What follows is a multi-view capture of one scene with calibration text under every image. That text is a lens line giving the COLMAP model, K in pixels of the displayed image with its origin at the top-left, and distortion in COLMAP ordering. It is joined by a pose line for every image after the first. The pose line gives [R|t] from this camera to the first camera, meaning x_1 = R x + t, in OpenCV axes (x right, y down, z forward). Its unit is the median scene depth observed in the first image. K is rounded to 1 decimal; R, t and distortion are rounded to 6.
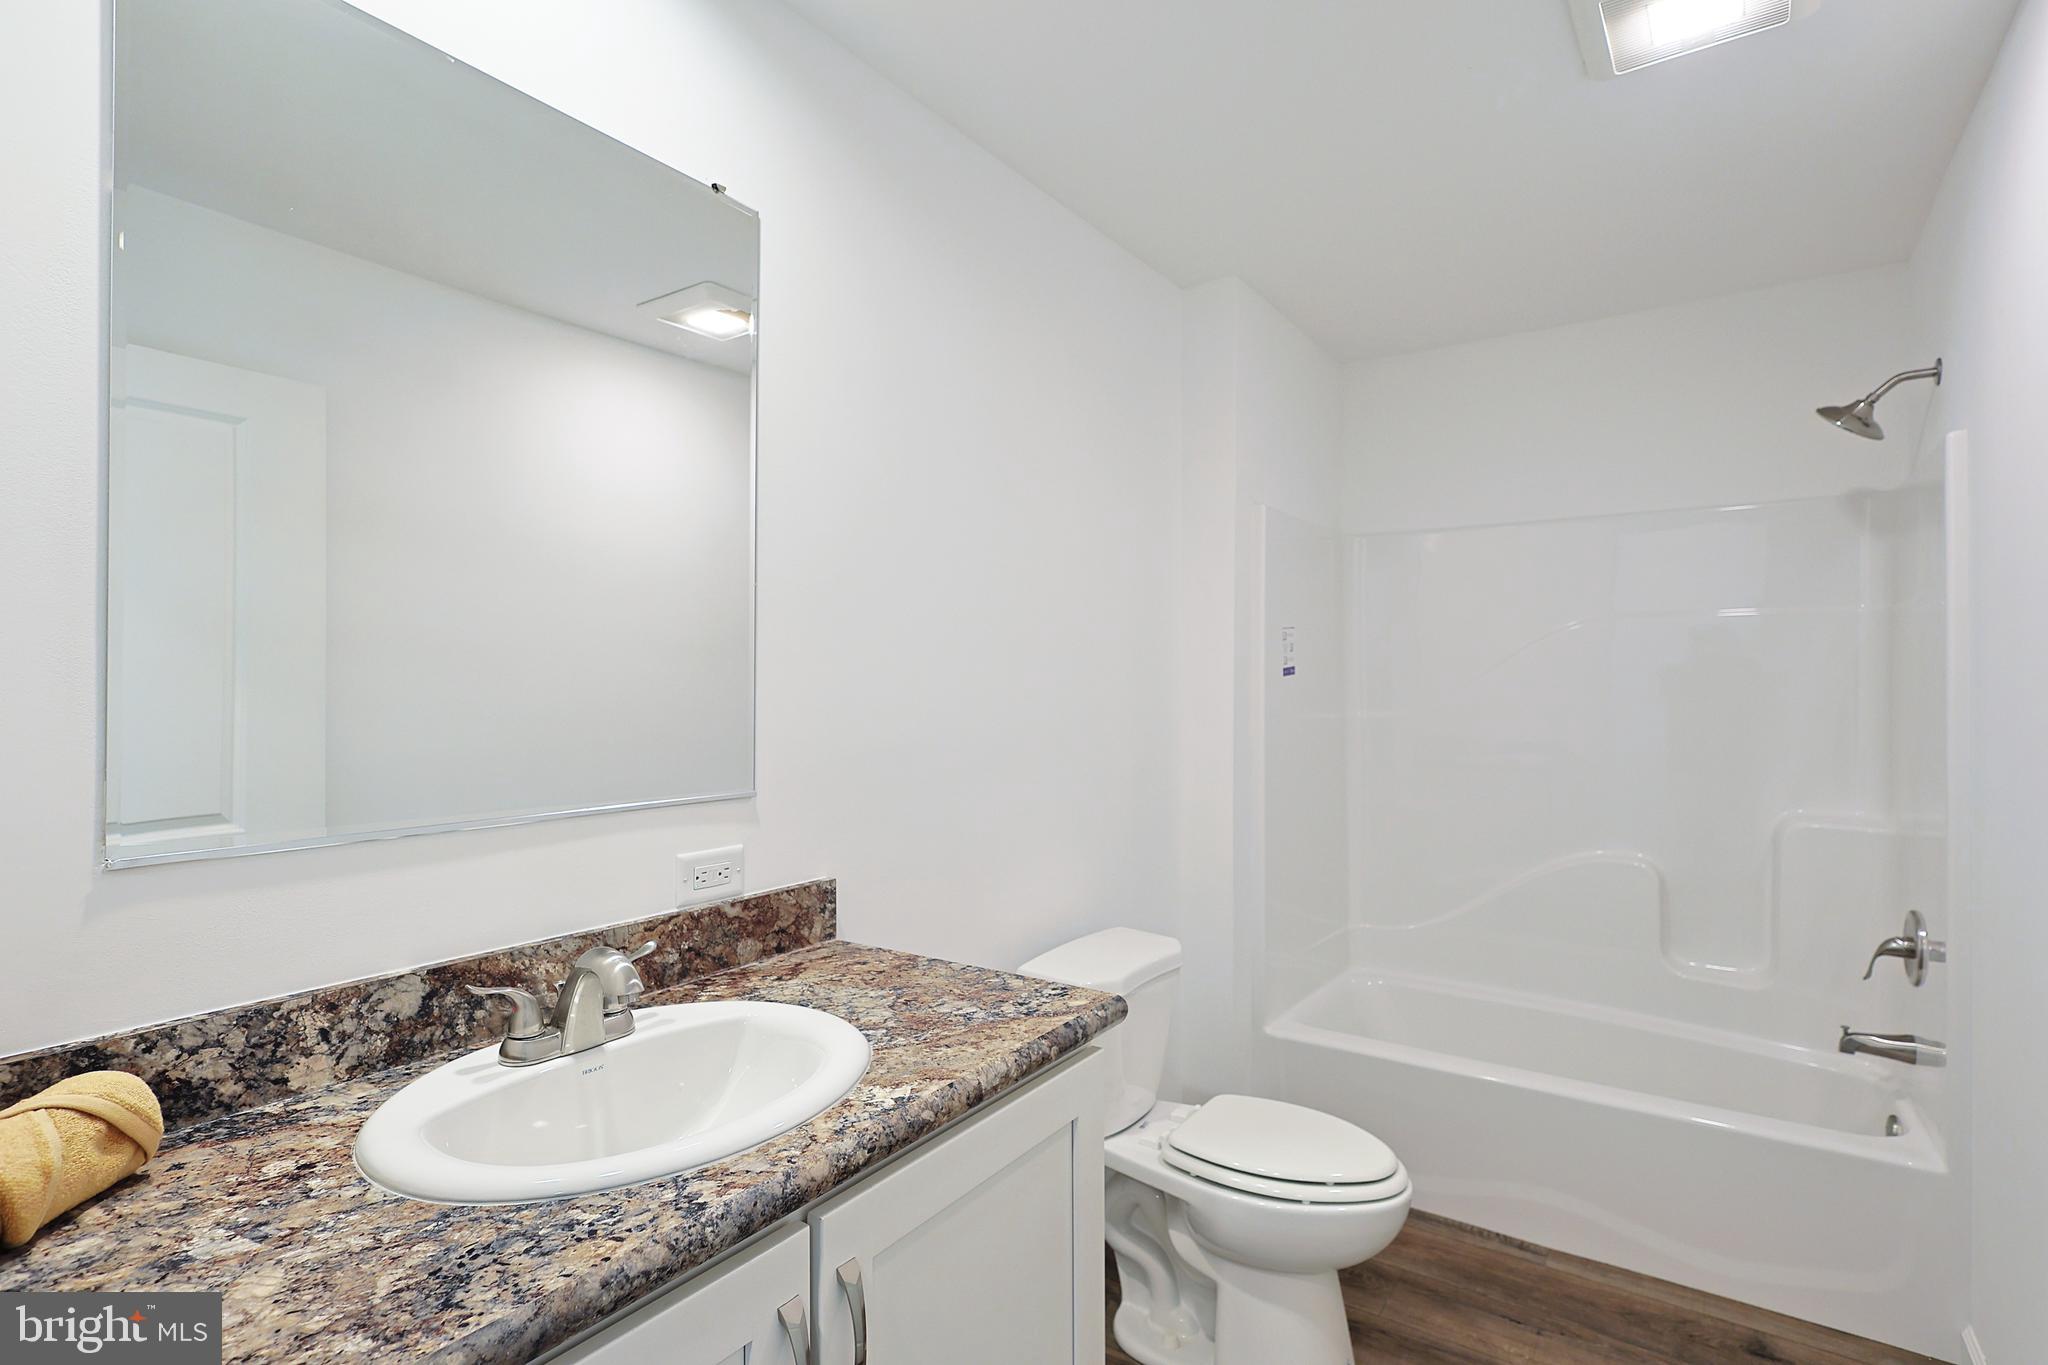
lens RADIAL K [[961.6, 0, 1078.8], [0, 961.6, 688.7], [0, 0, 1]] dist [-0.001638, 0.000786]
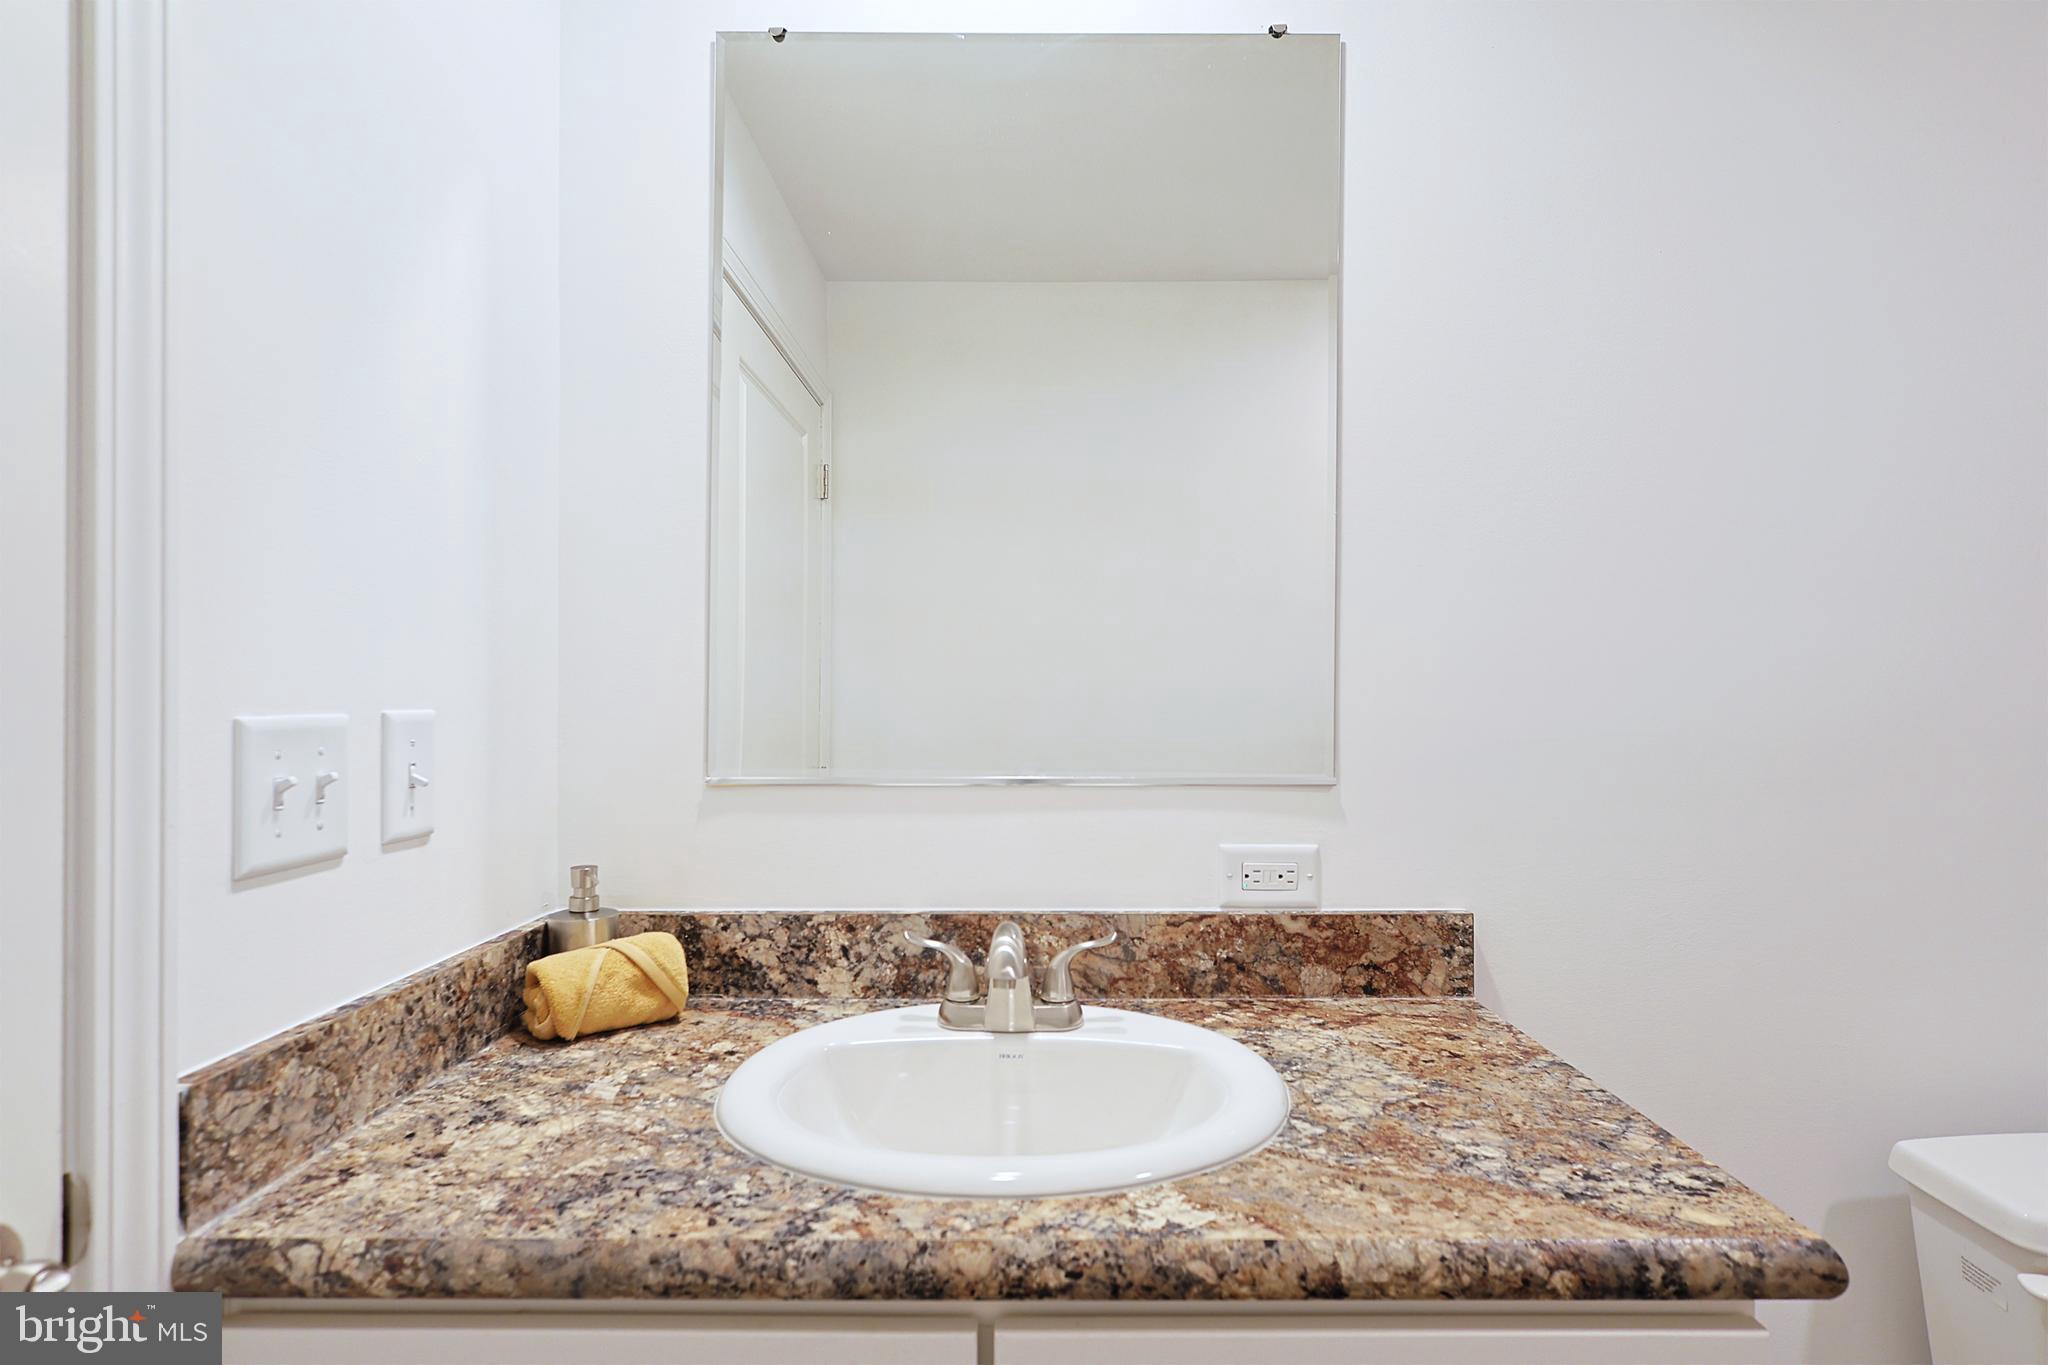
lens RADIAL K [[1032.3, 0, 1024.0], [0, 1032.3, 682.5], [0, 0, 1]] dist [-0.002764, 0.000936]
pose [[0.547689, -0.010449, -0.836616, 0.332952], [0.002491, 0.999938, -0.010858, 0.054193], [0.836678, 0.003862, 0.547682, 0.484567]]
